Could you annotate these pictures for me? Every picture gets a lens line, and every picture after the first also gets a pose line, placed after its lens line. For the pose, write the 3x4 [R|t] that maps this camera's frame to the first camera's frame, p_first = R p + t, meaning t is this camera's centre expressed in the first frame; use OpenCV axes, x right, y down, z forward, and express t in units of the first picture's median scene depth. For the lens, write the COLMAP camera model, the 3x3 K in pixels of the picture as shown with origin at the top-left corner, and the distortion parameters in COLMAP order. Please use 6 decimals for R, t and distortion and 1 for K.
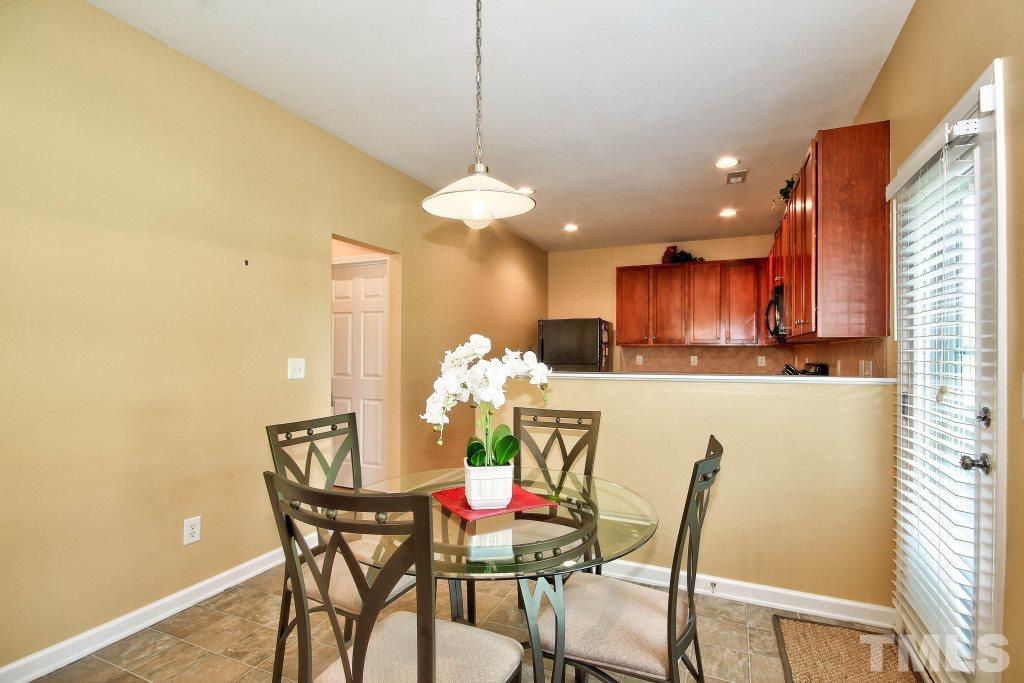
lens RADIAL K [[490.6, 0, 512.0], [0, 490.6, 341.5], [0, 0, 1]] dist [-0.002113, -0.000286]
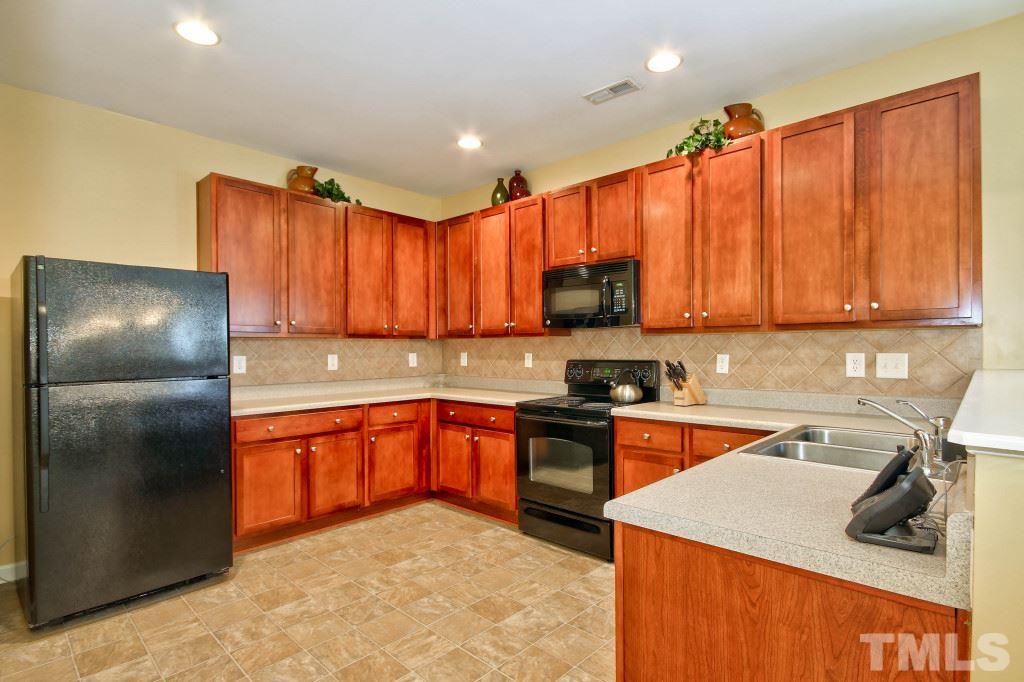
lens RADIAL K [[490.6, 0, 512.0], [0, 490.6, 341.0], [0, 0, 1]] dist [-0.002113, -0.000286]
pose [[0.293849, -0.003876, 0.955844, -0.163337], [-0.011775, 0.999901, 0.007675, 0.003895], [-0.955779, -0.013511, 0.293774, 0.656301]]
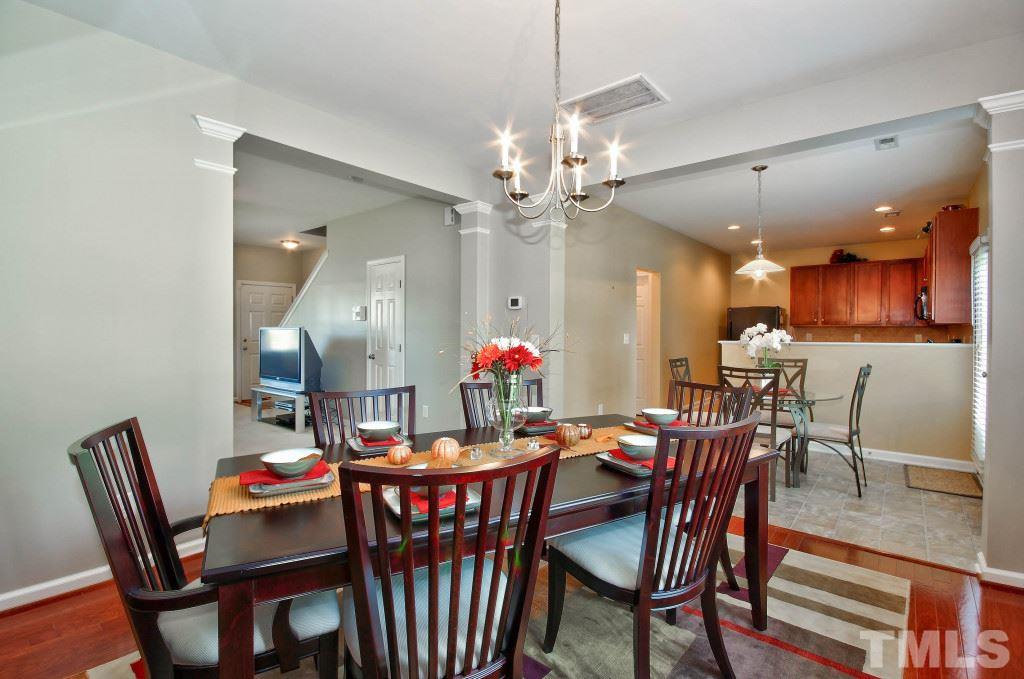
lens RADIAL K [[490.6, 0, 512.0], [0, 490.6, 339.5], [0, 0, 1]] dist [-0.002113, -0.000286]
pose [[0.967936, 0.000408, -0.251197, -0.199210], [0.008174, 0.999418, 0.033124, -0.007072], [0.251064, -0.034115, 0.967369, -0.514923]]
